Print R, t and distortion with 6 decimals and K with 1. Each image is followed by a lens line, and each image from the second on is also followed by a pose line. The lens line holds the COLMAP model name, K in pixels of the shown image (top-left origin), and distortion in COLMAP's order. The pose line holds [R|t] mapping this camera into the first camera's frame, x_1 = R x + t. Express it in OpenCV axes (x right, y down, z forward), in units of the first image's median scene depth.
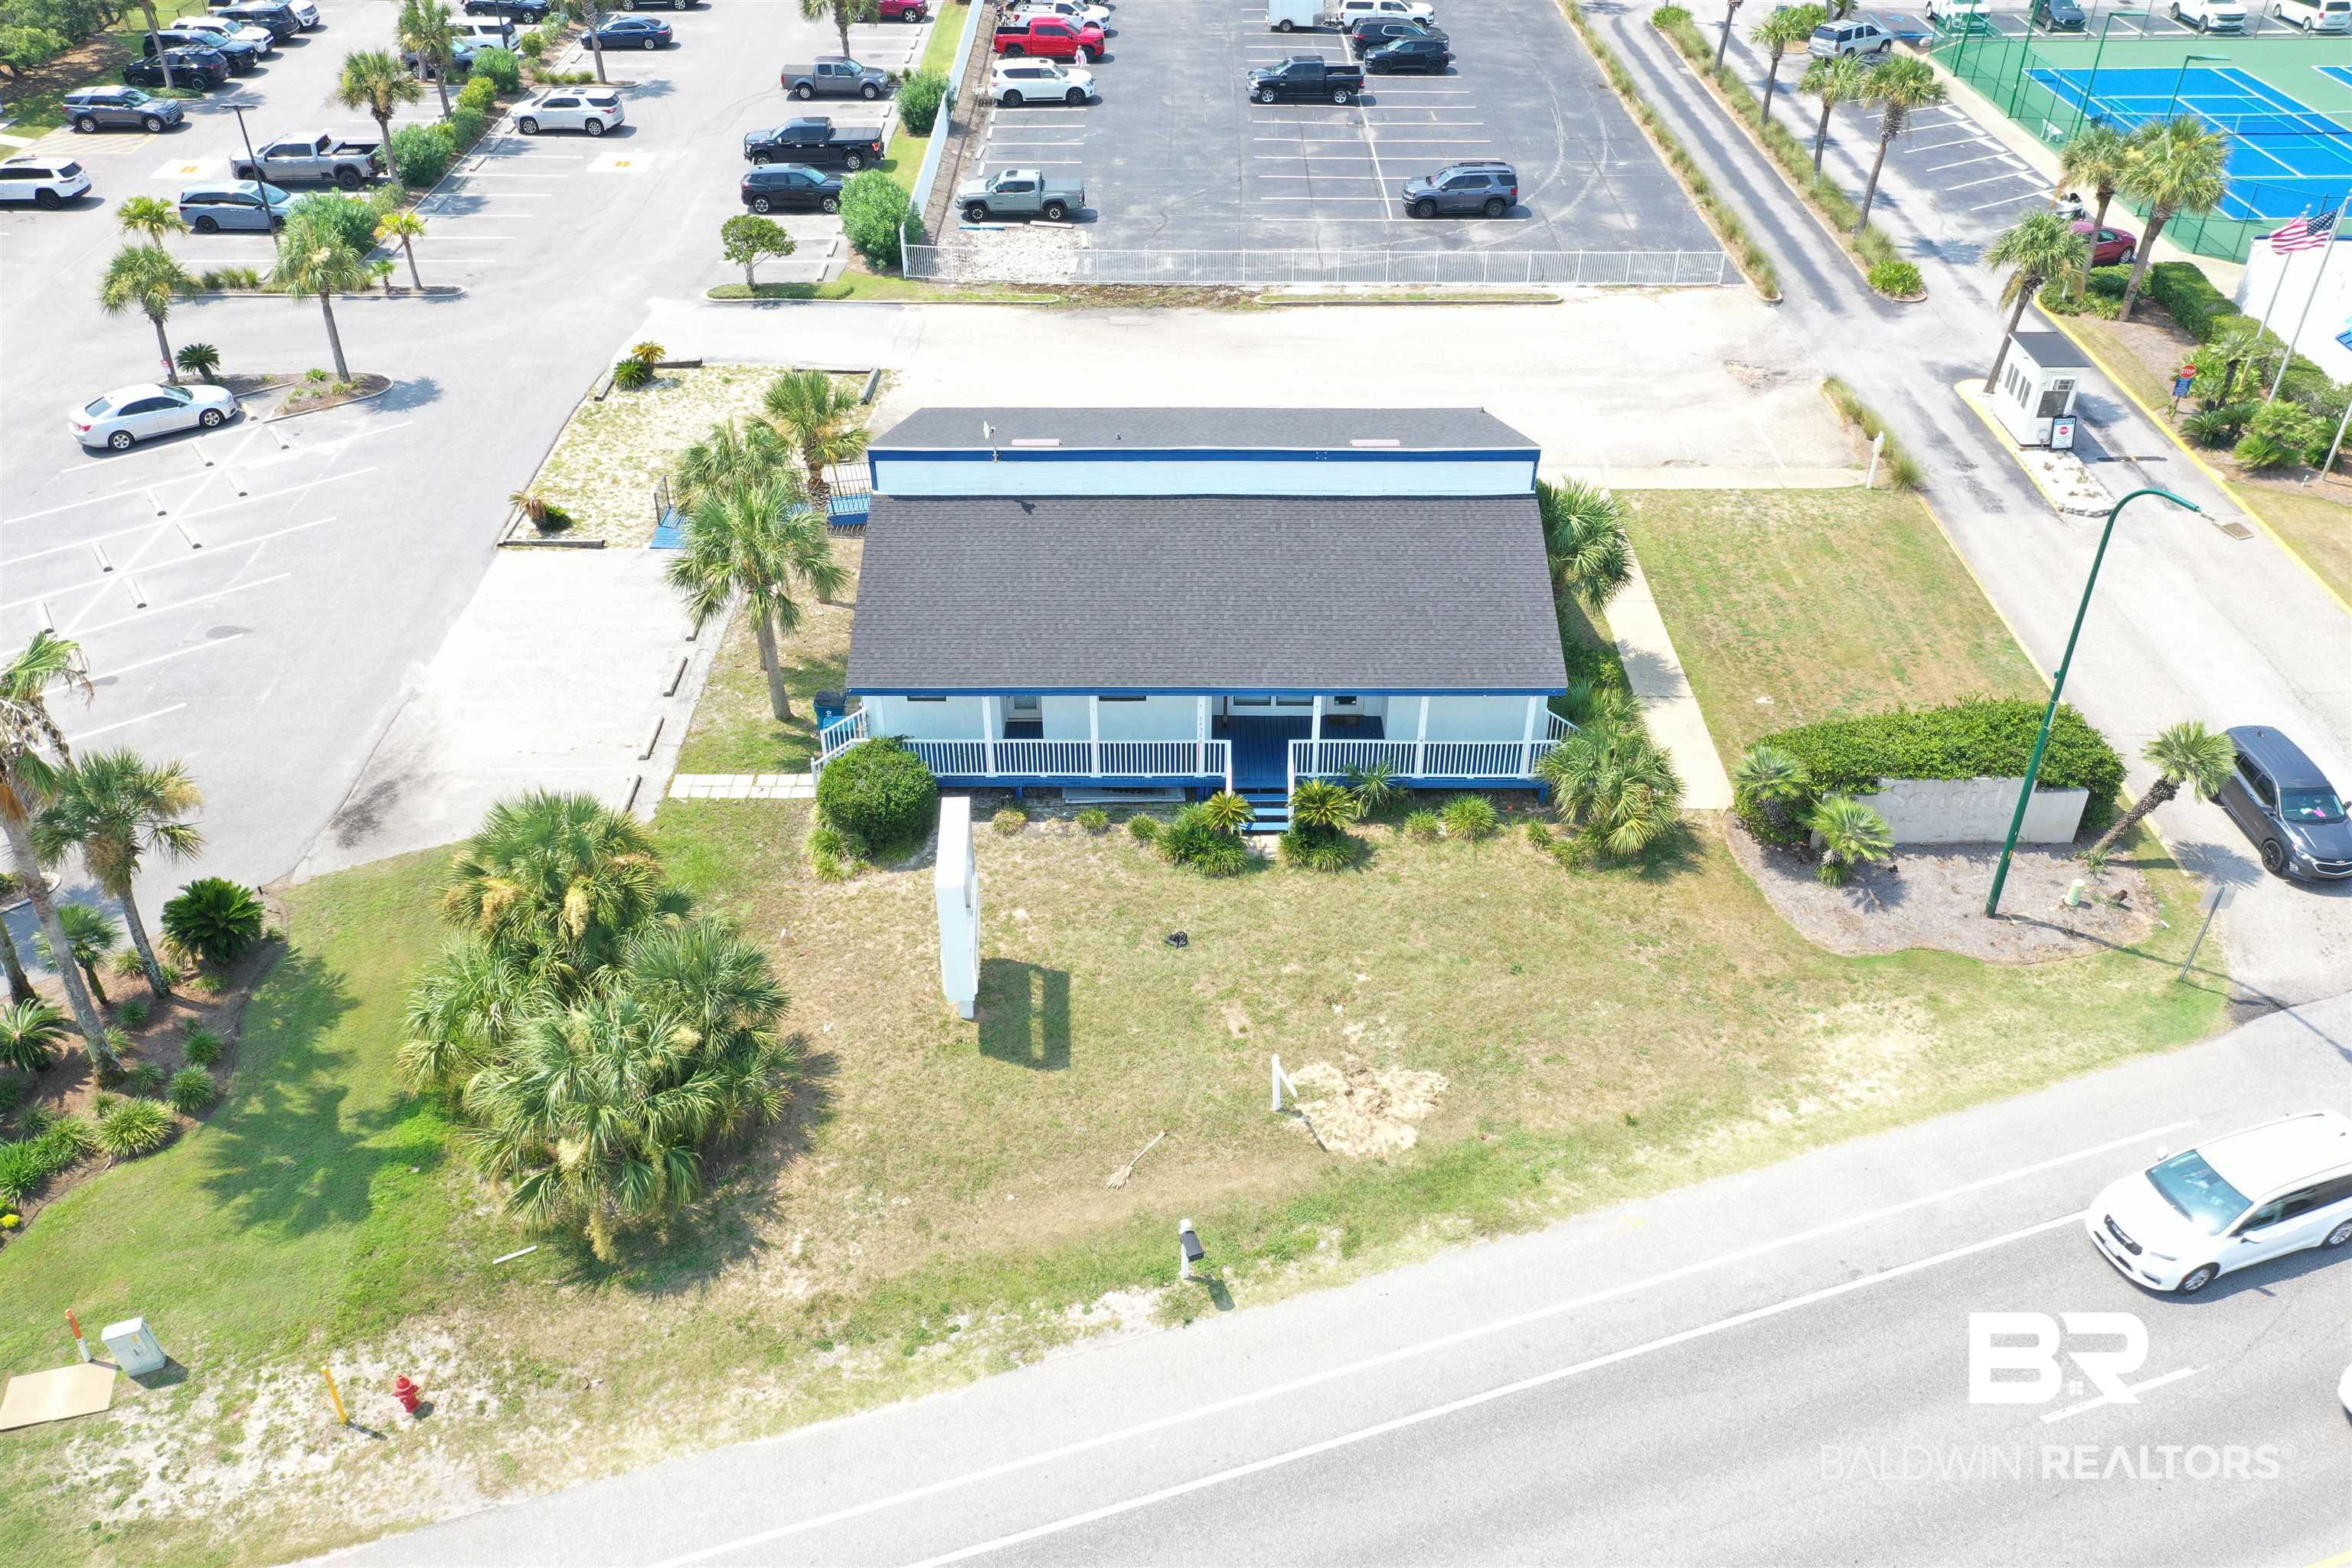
lens RADIAL K [[1864.3, 0, 1174.5], [0, 1864.3, 775.2], [0, 0, 1]] dist [0.016039, -0.001548]
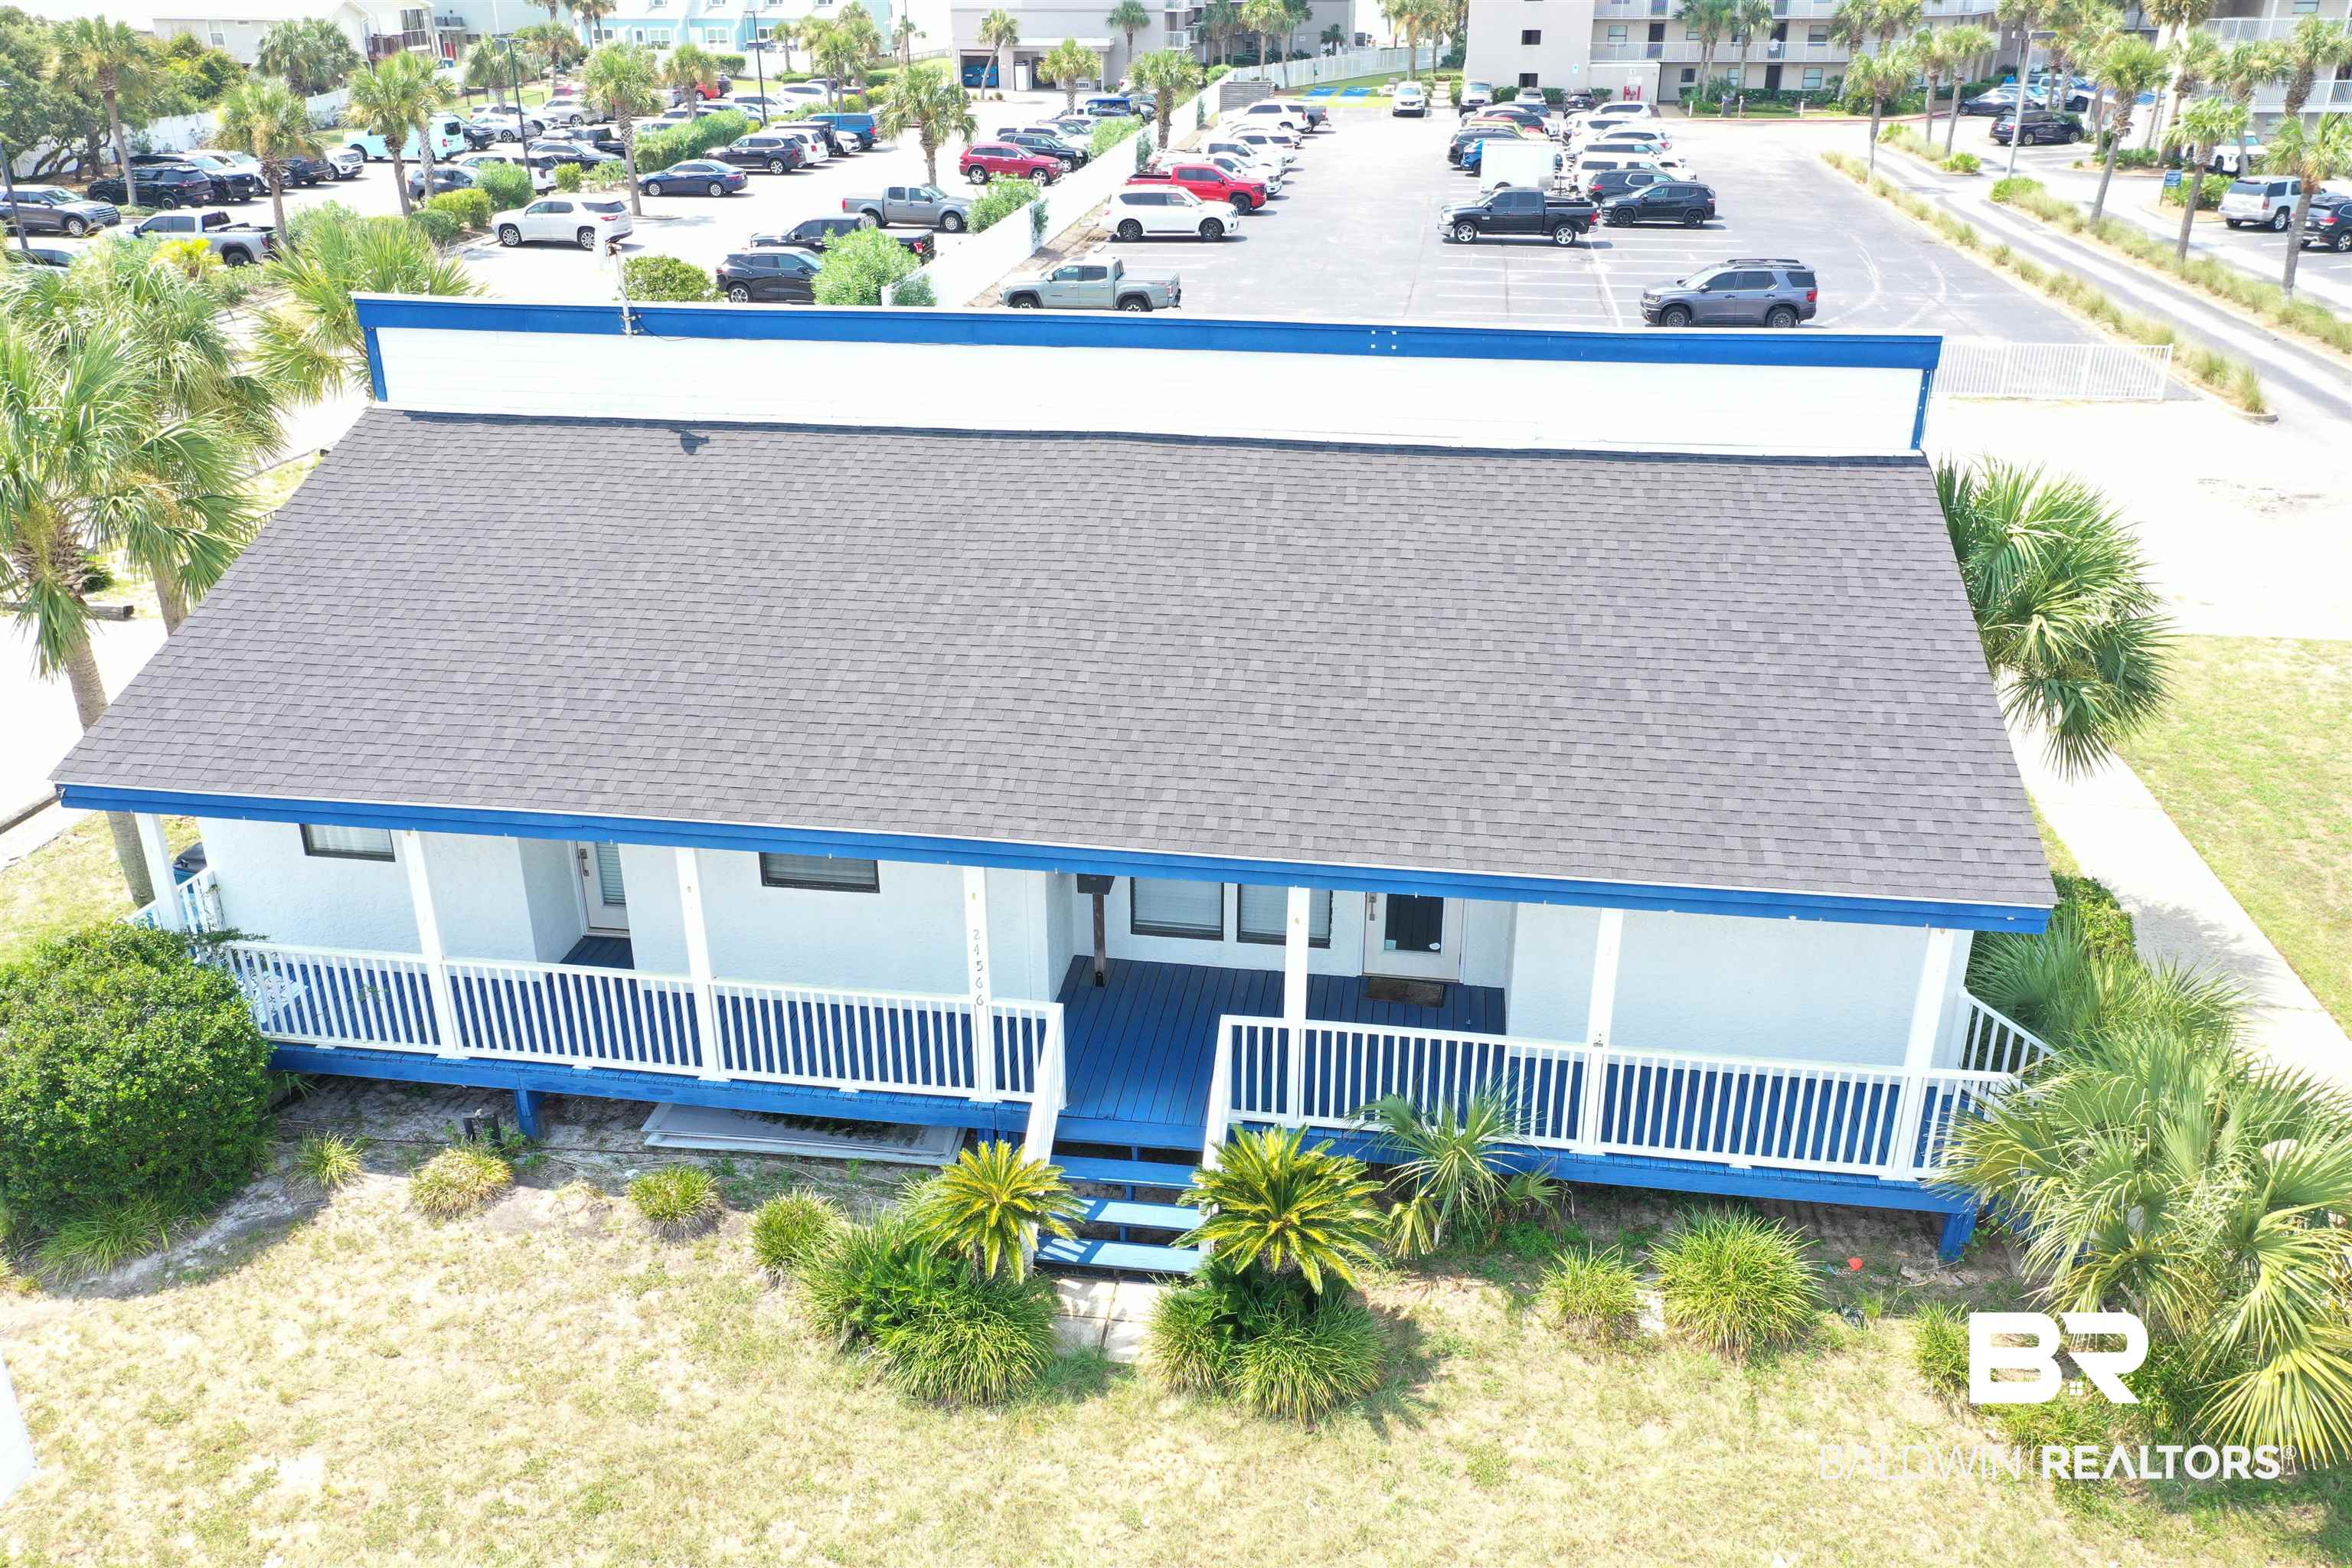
lens RADIAL K [[1864.3, 0, 1174.5], [0, 1864.3, 775.2], [0, 0, 1]] dist [0.016039, -0.001548]
pose [[0.989633, 0.056285, -0.132129, 0.095991], [-0.081280, 0.977990, -0.192169, 0.005667], [0.118404, 0.200917, 0.972426, 0.632468]]
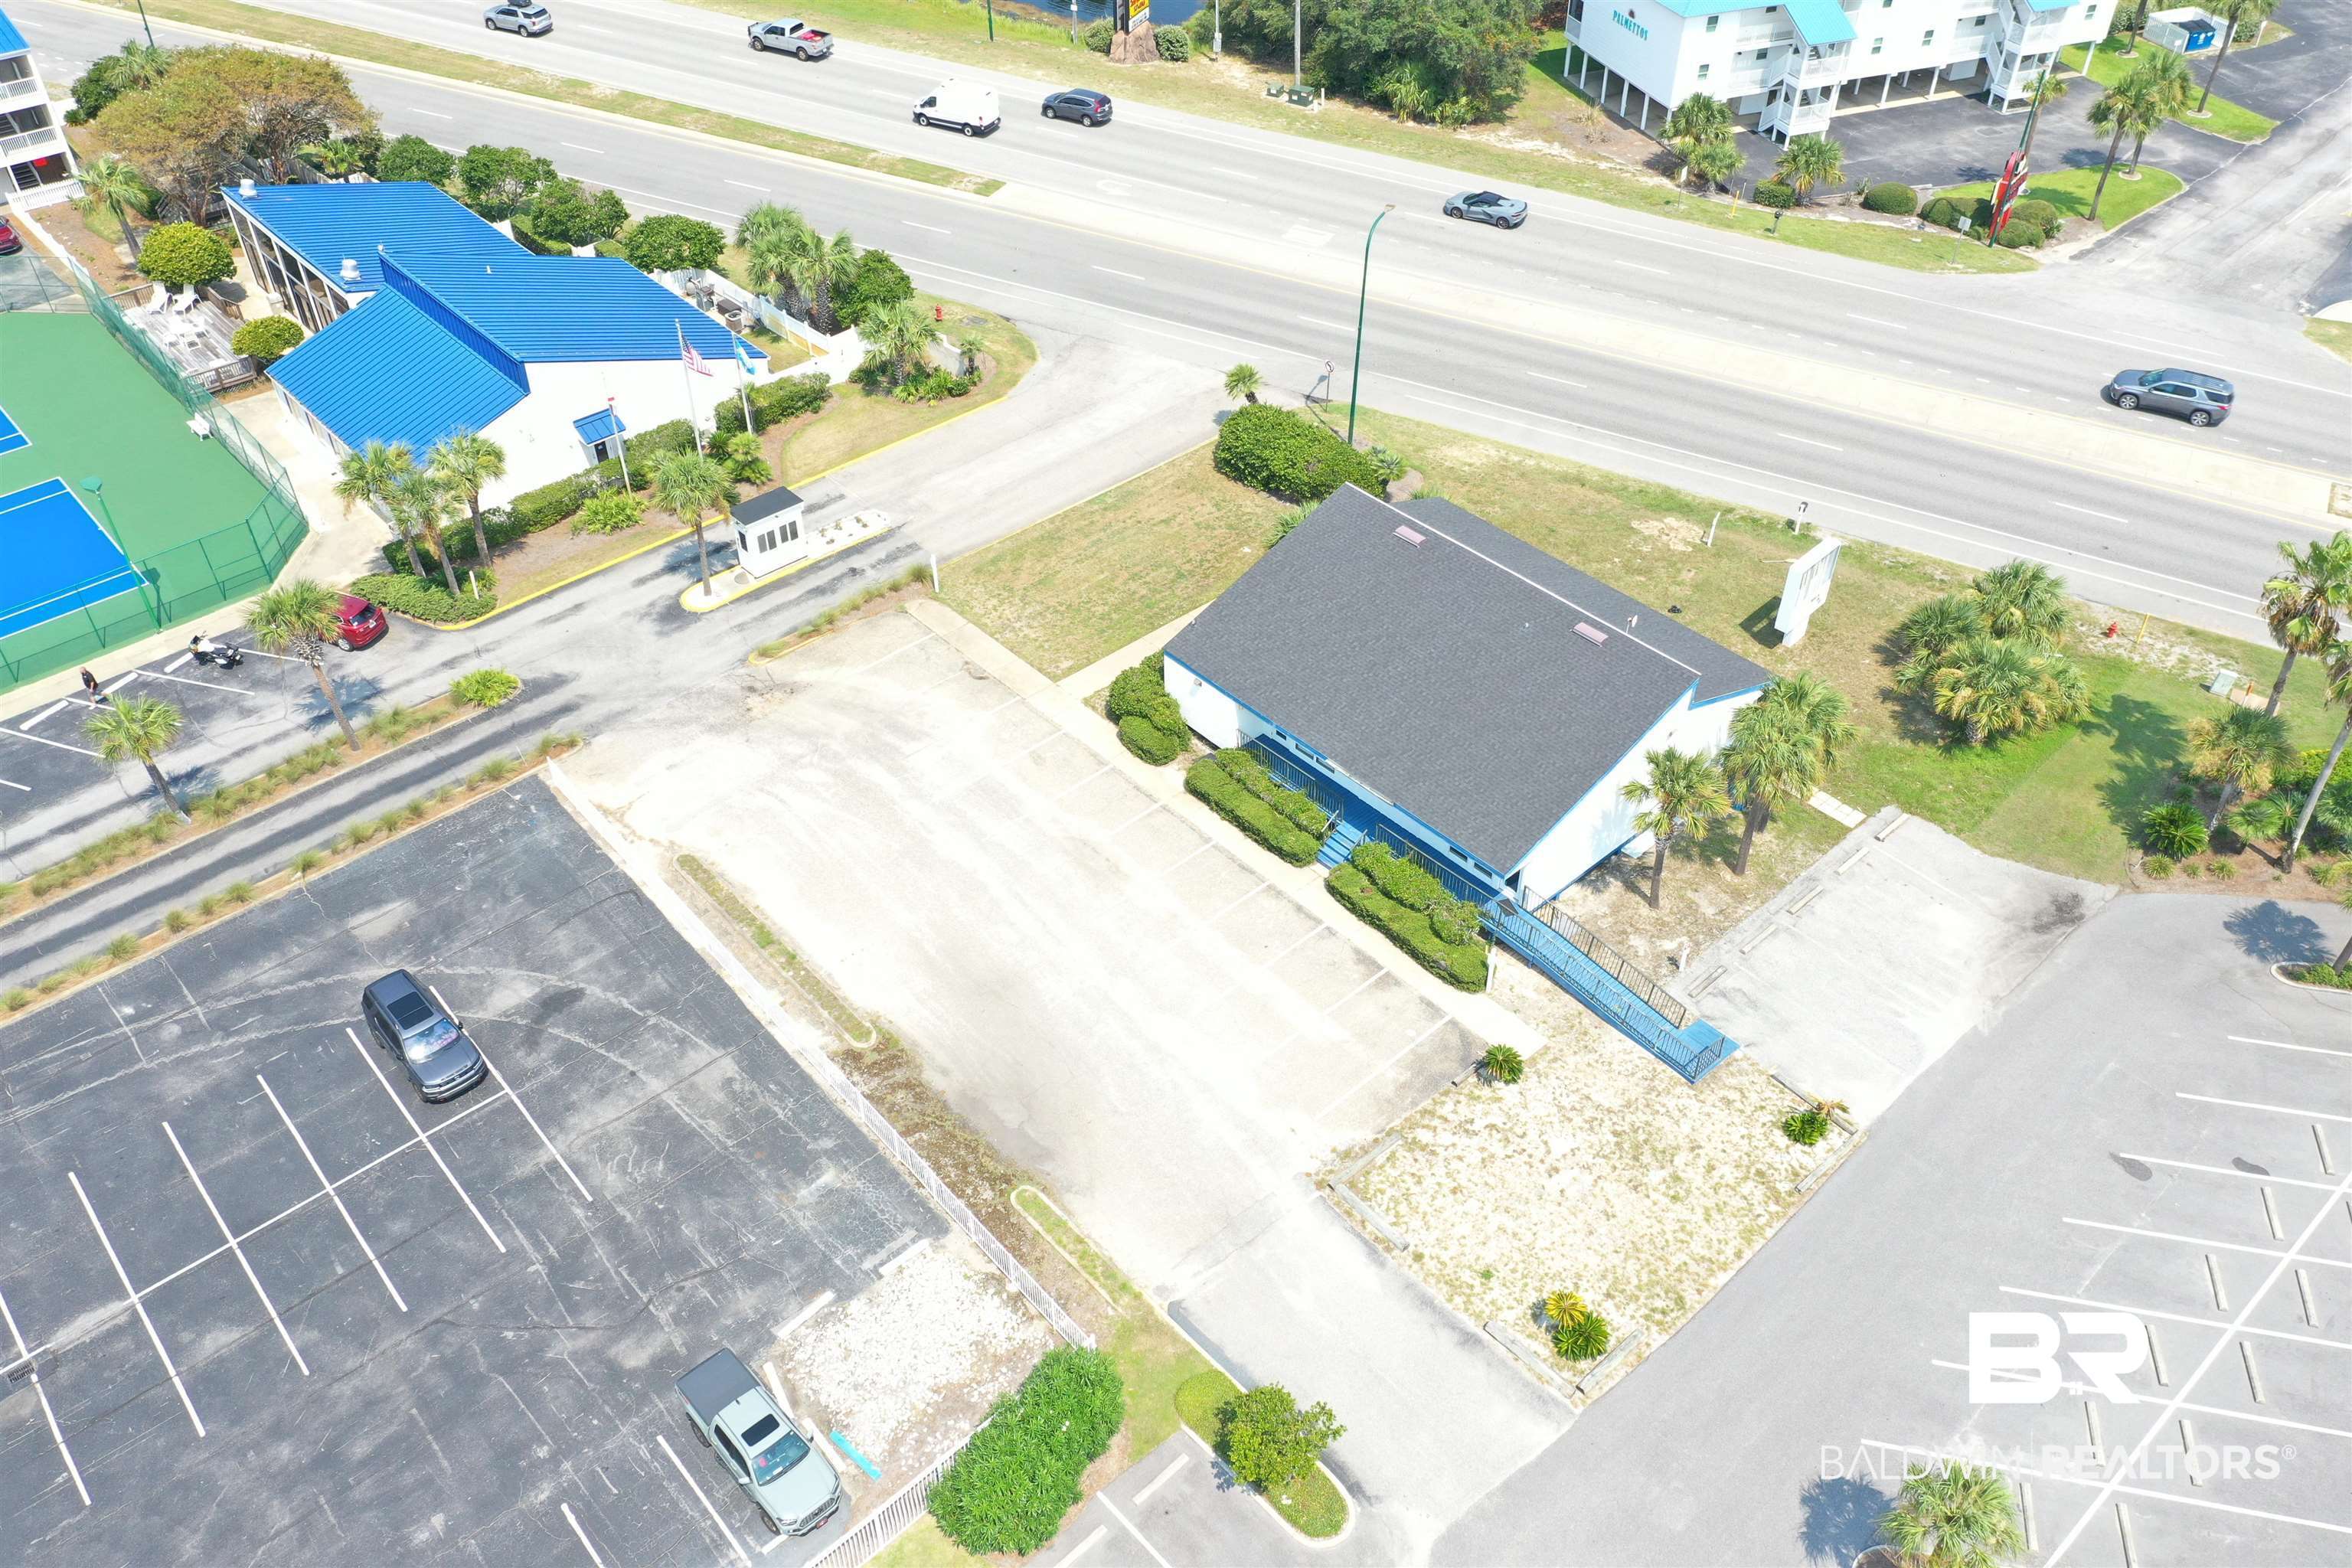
lens RADIAL K [[1864.3, 0, 1174.5], [0, 1864.3, 775.2], [0, 0, 1]] dist [0.016039, -0.001548]
pose [[-0.670962, -0.479197, 0.565845, -0.739470], [0.432228, 0.367295, 0.823574, -1.488062], [-0.602486, 0.797160, -0.039318, 1.384701]]
